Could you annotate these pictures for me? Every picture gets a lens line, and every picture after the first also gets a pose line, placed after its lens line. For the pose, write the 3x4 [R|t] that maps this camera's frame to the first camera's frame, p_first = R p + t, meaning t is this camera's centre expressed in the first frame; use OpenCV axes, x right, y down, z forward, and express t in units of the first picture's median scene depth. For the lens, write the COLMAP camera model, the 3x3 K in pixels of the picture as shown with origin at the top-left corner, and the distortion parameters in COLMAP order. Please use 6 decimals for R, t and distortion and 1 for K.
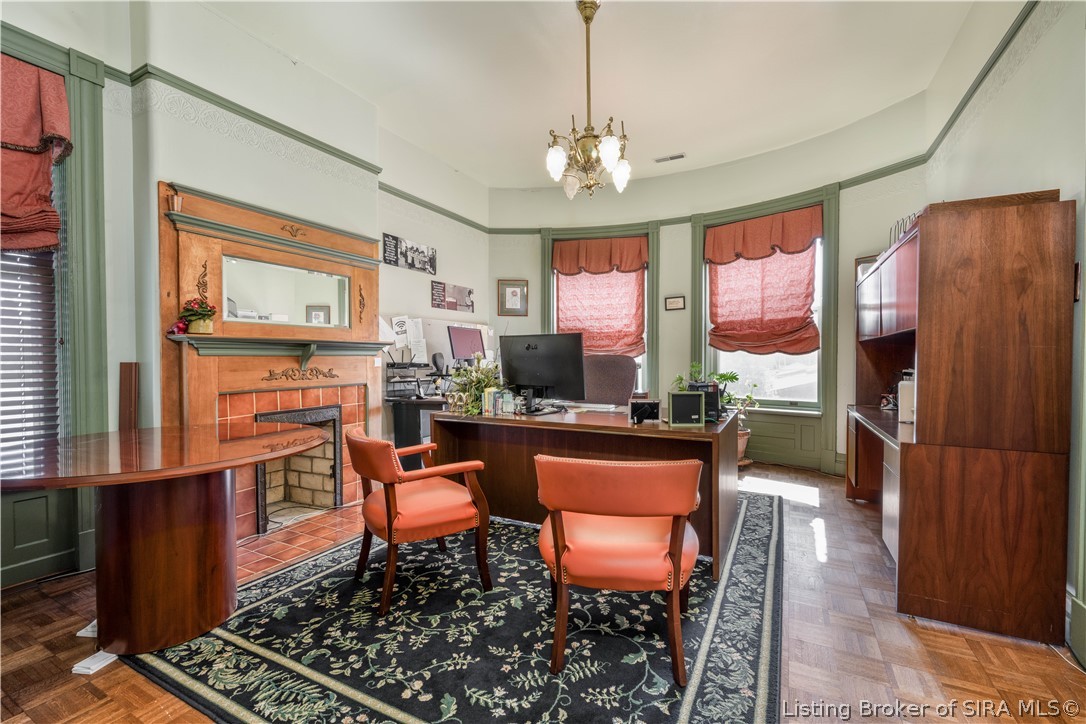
lens RADIAL K [[469.2, 0, 543.0], [0, 469.2, 362.0], [0, 0, 1]] dist [0.000885, 0.000010]
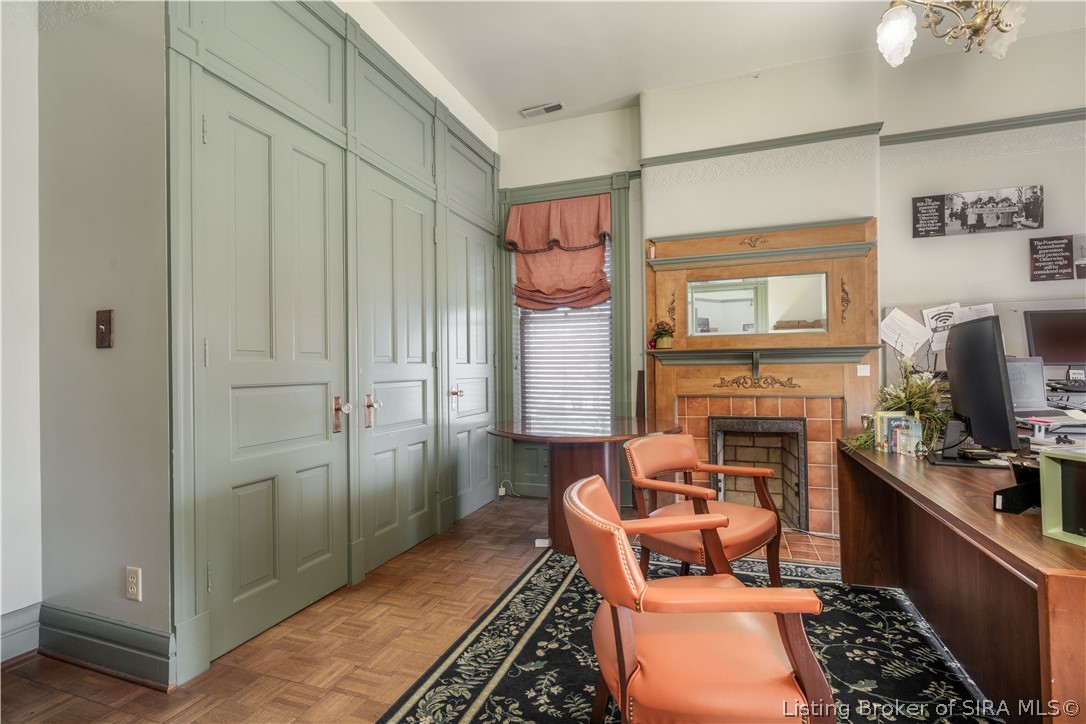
lens RADIAL K [[510.3, 0, 543.0], [0, 510.3, 362.0], [0, 0, 1]] dist [-0.000039, 0.000322]
pose [[0.138879, -0.013569, -0.990216, 0.593317], [0.001455, 0.999908, -0.013497, -0.004599], [0.990308, 0.000434, 0.138885, 0.468311]]
